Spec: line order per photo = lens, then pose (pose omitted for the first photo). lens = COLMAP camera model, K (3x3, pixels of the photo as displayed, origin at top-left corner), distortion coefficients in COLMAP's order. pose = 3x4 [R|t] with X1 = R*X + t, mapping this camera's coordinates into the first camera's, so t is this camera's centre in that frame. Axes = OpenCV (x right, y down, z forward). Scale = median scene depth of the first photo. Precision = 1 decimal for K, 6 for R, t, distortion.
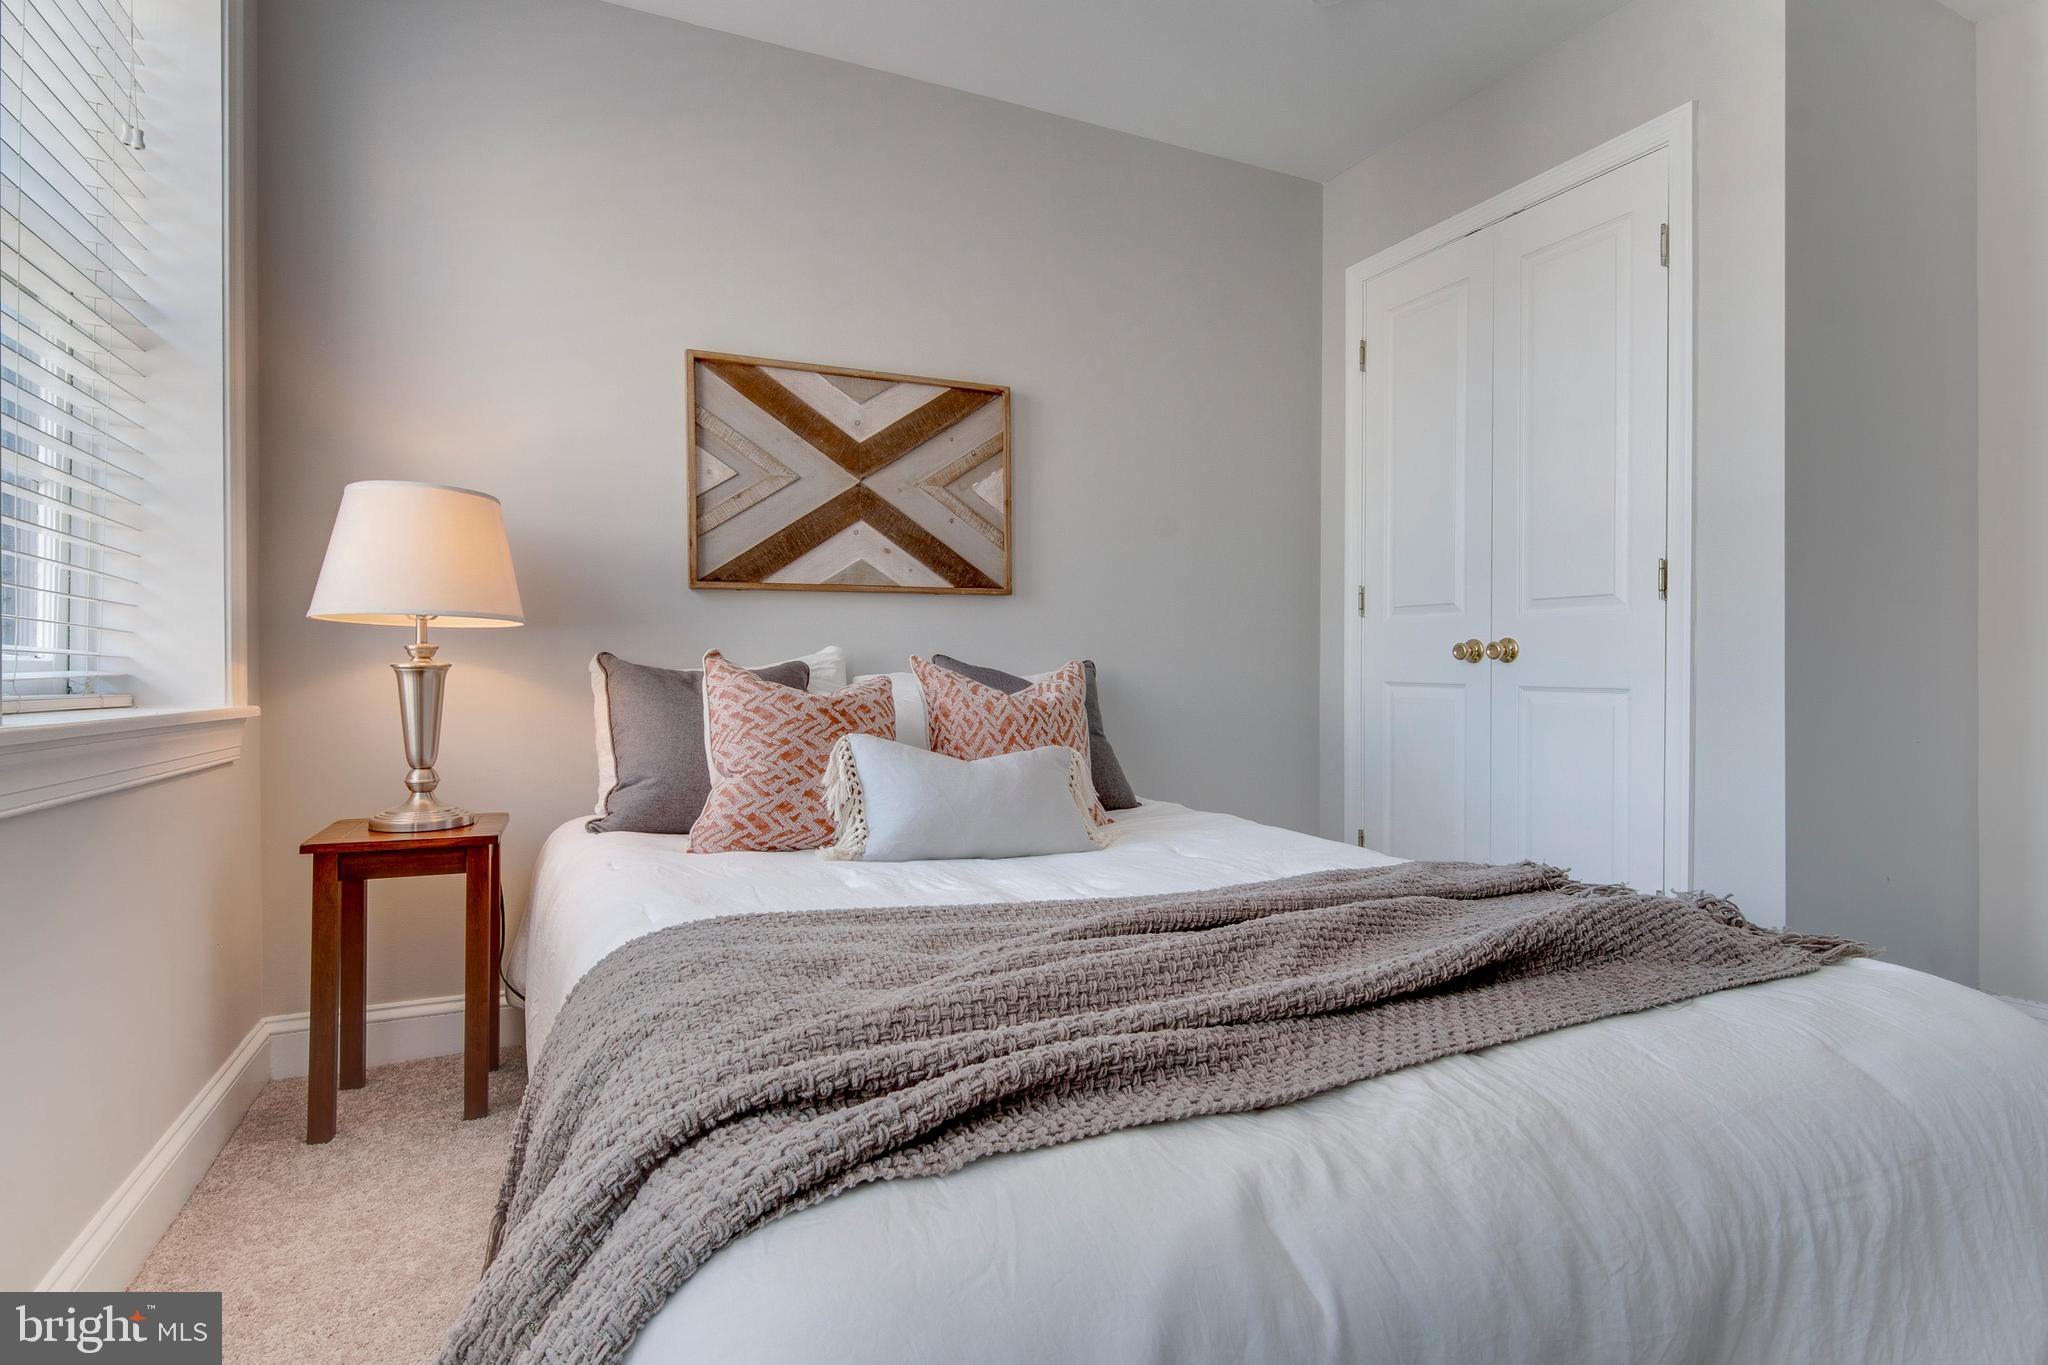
lens RADIAL K [[1005.3, 0, 1021.2], [0, 1005.3, 681.7], [0, 0, 1]] dist [0.003913, -0.010562]
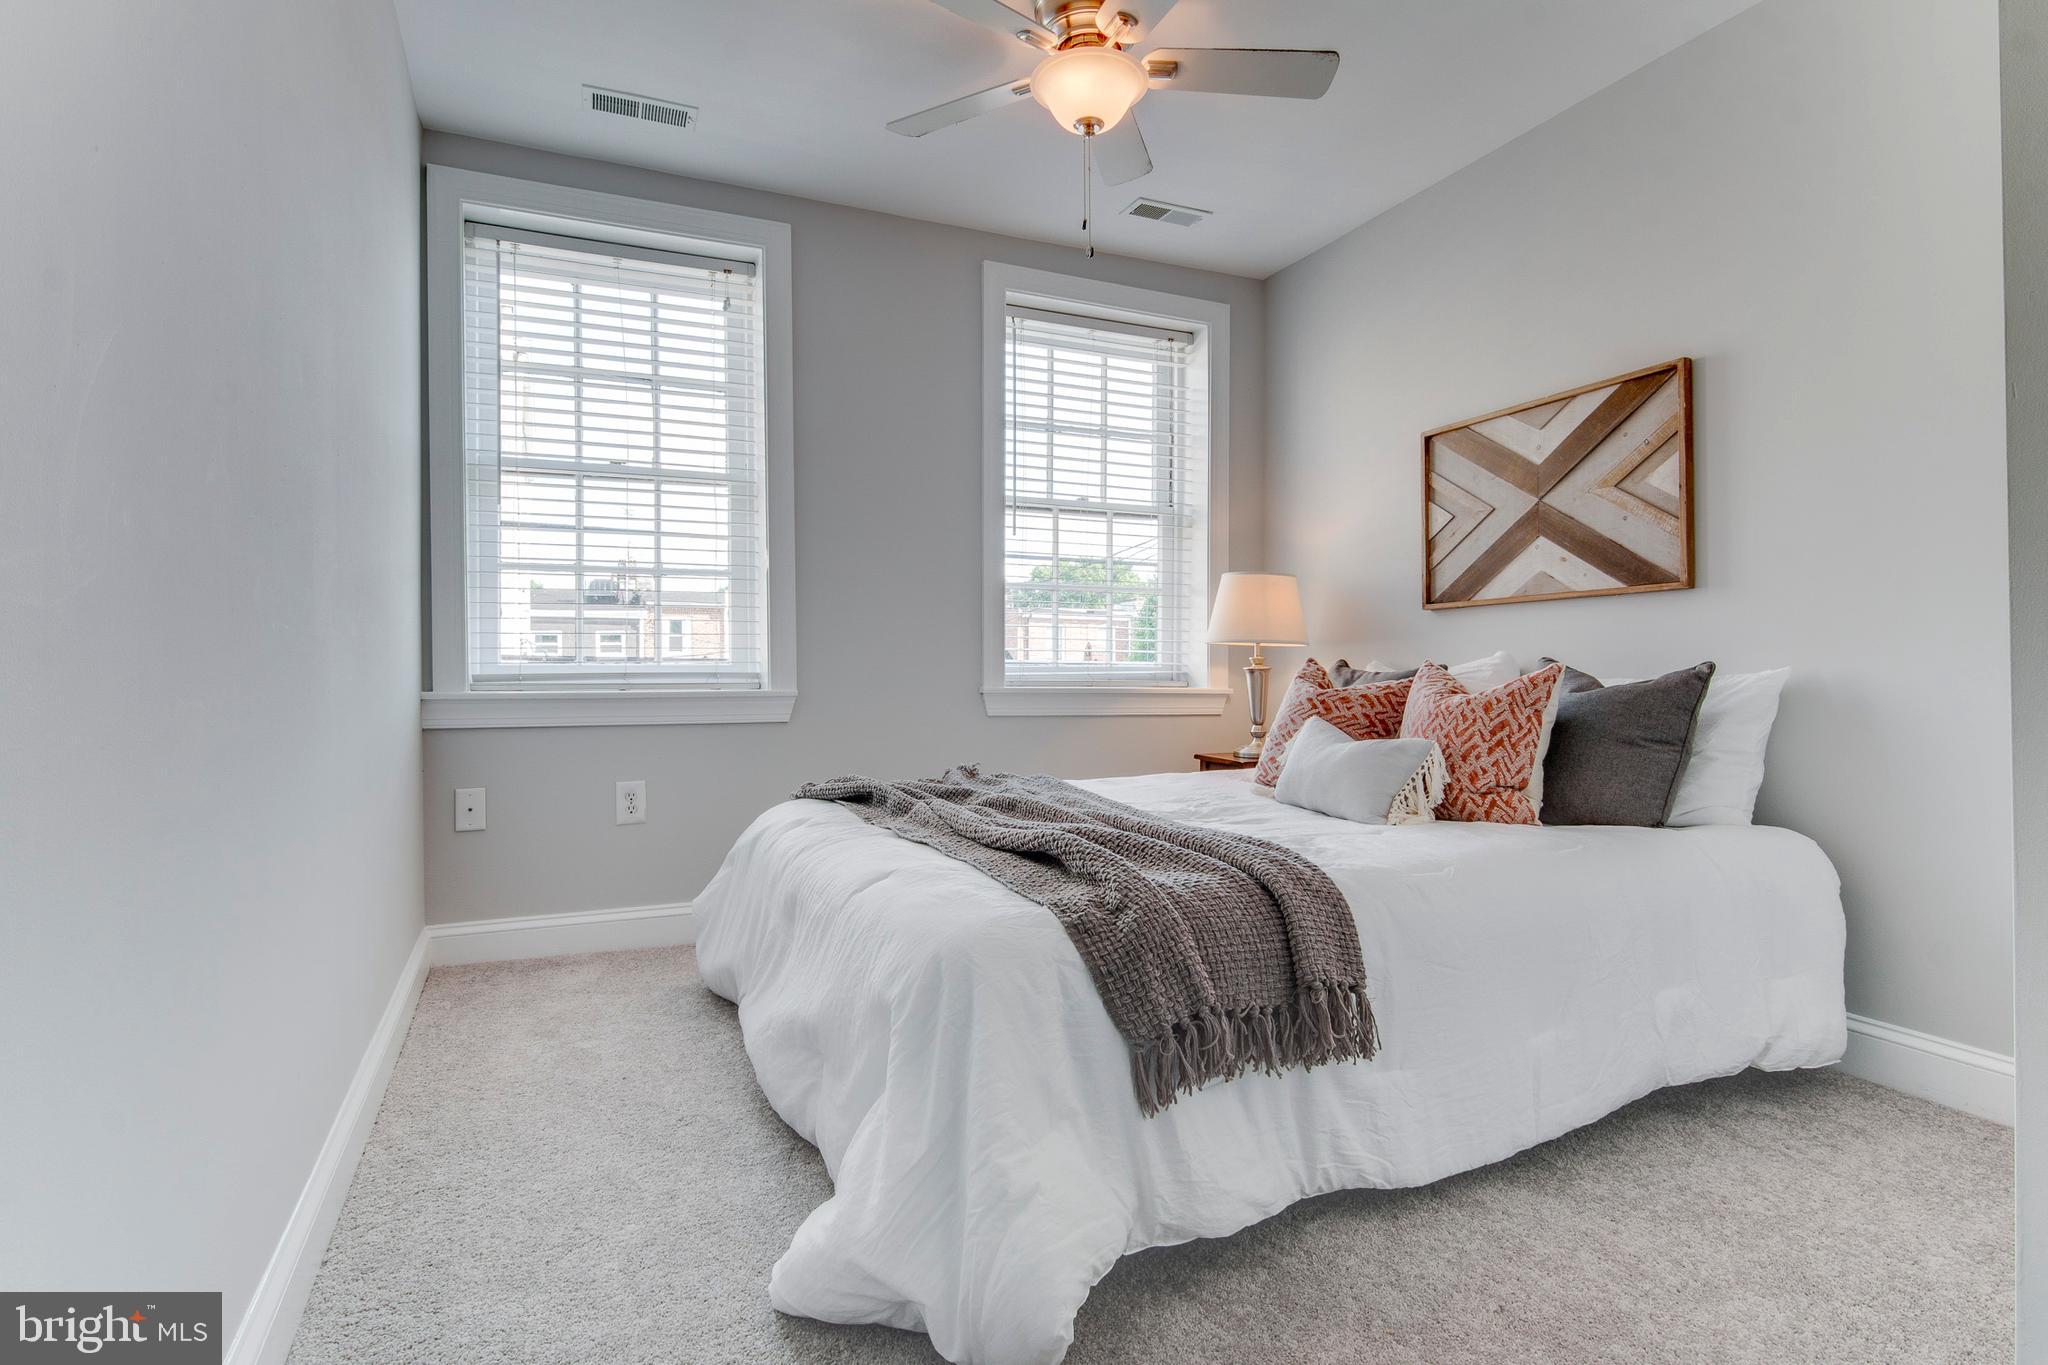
lens RADIAL K [[1021.7, 0, 1025.6], [0, 1021.7, 675.3], [0, 0, 1]] dist [-0.001432, -0.000844]
pose [[-0.014755, 0.005818, -0.999874, 2.571493], [-0.013160, 0.999895, 0.006012, -0.019491], [0.999805, 0.013247, -0.014677, 1.216321]]
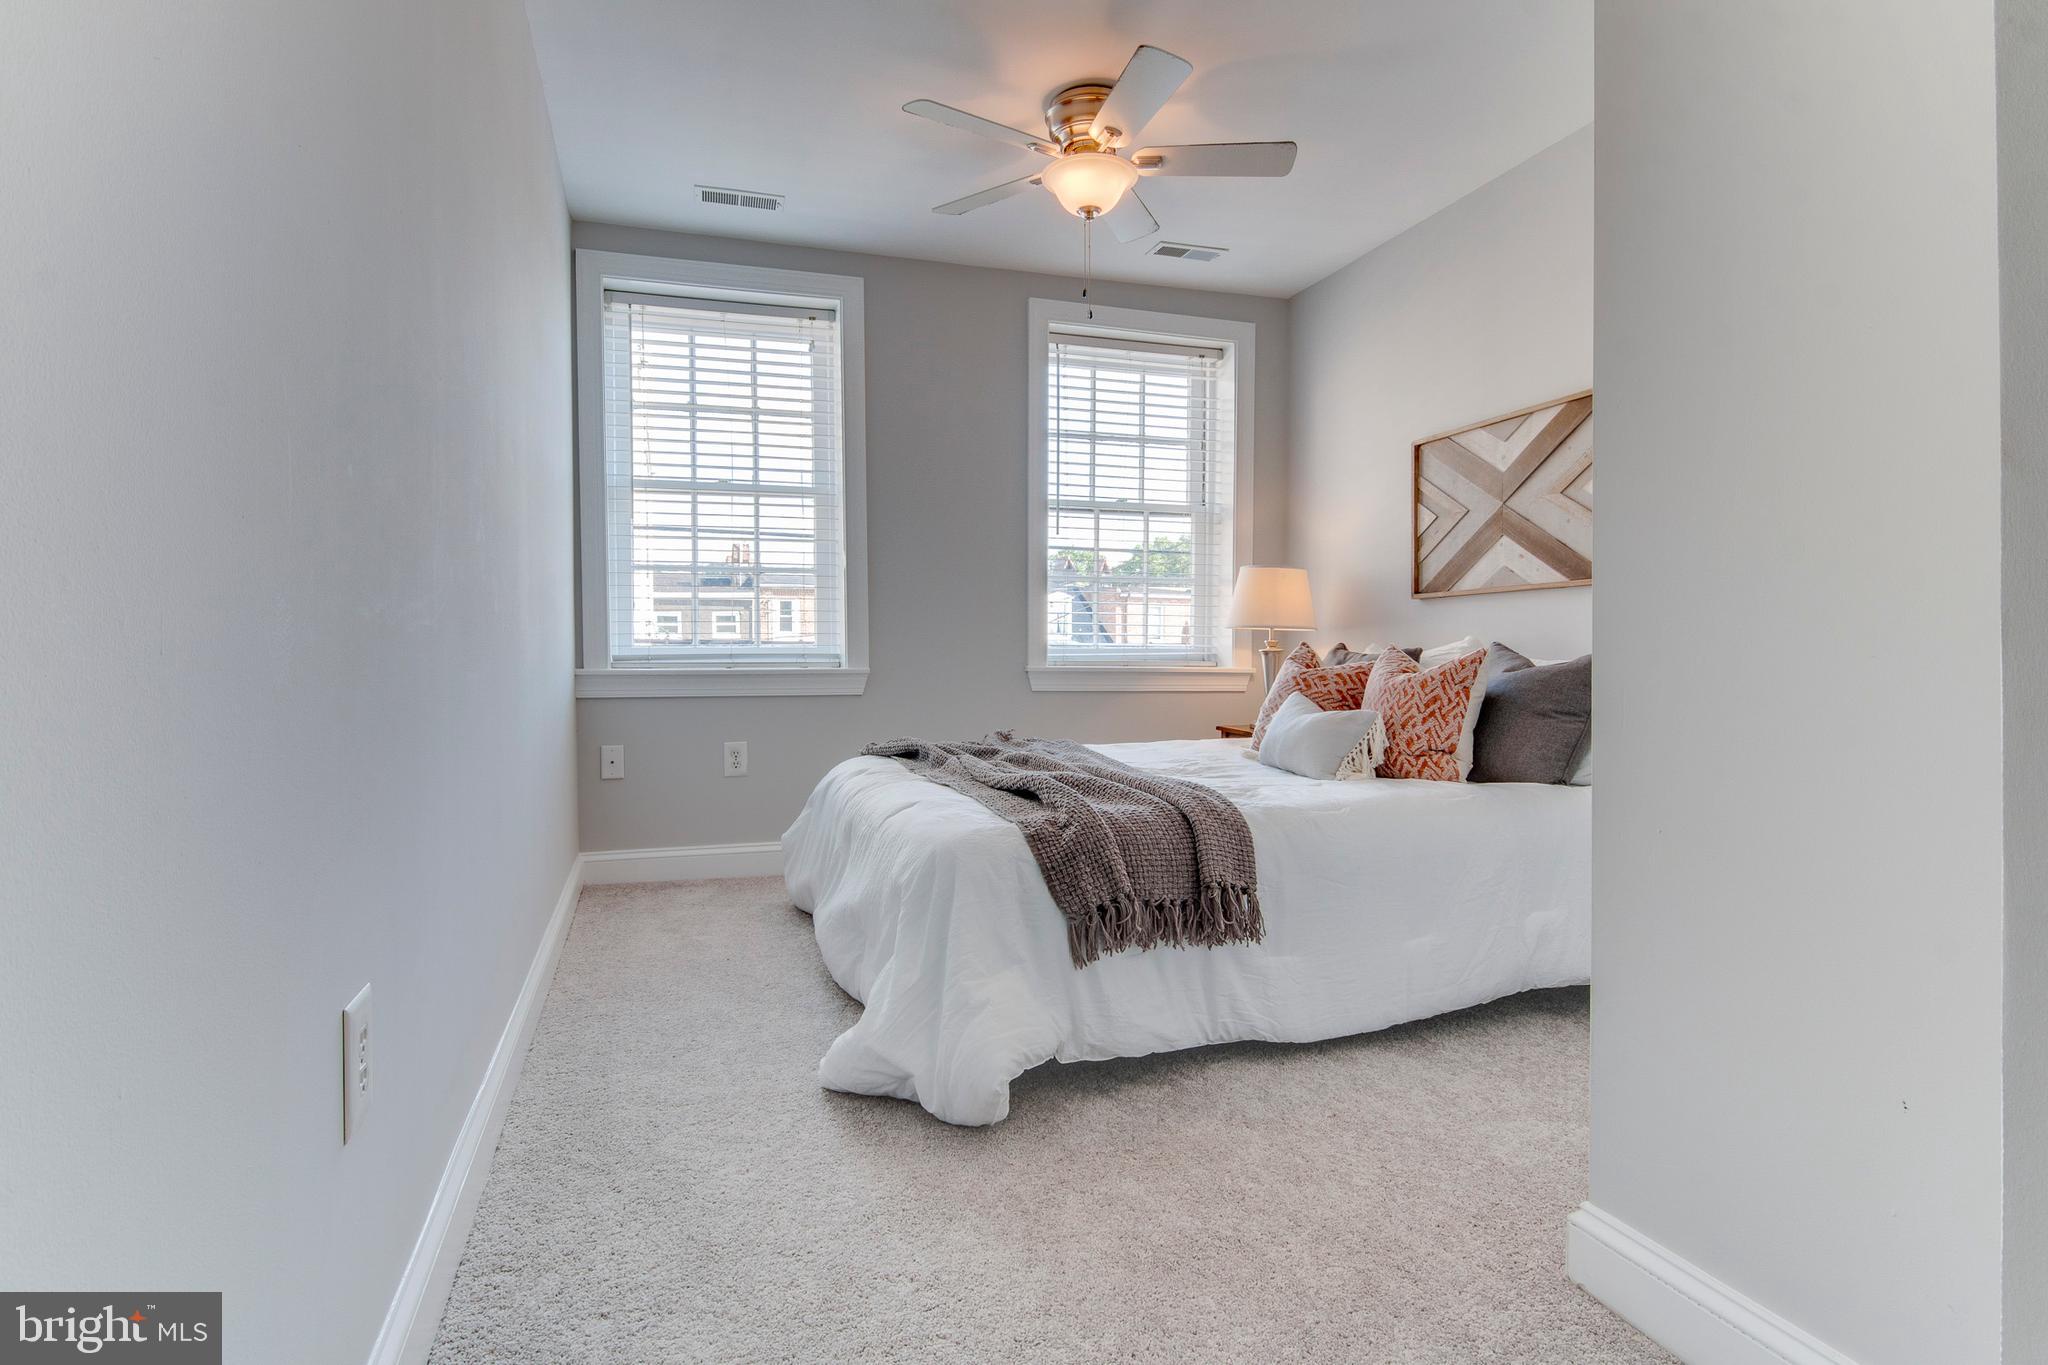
lens RADIAL K [[1021.7, 0, 1025.6], [0, 1021.7, 675.3], [0, 0, 1]] dist [-0.001432, -0.000844]
pose [[-0.115993, 0.026149, -0.992906, 3.142734], [-0.013911, 0.999513, 0.027948, -0.034435], [0.993153, 0.017054, -0.115572, 1.486375]]
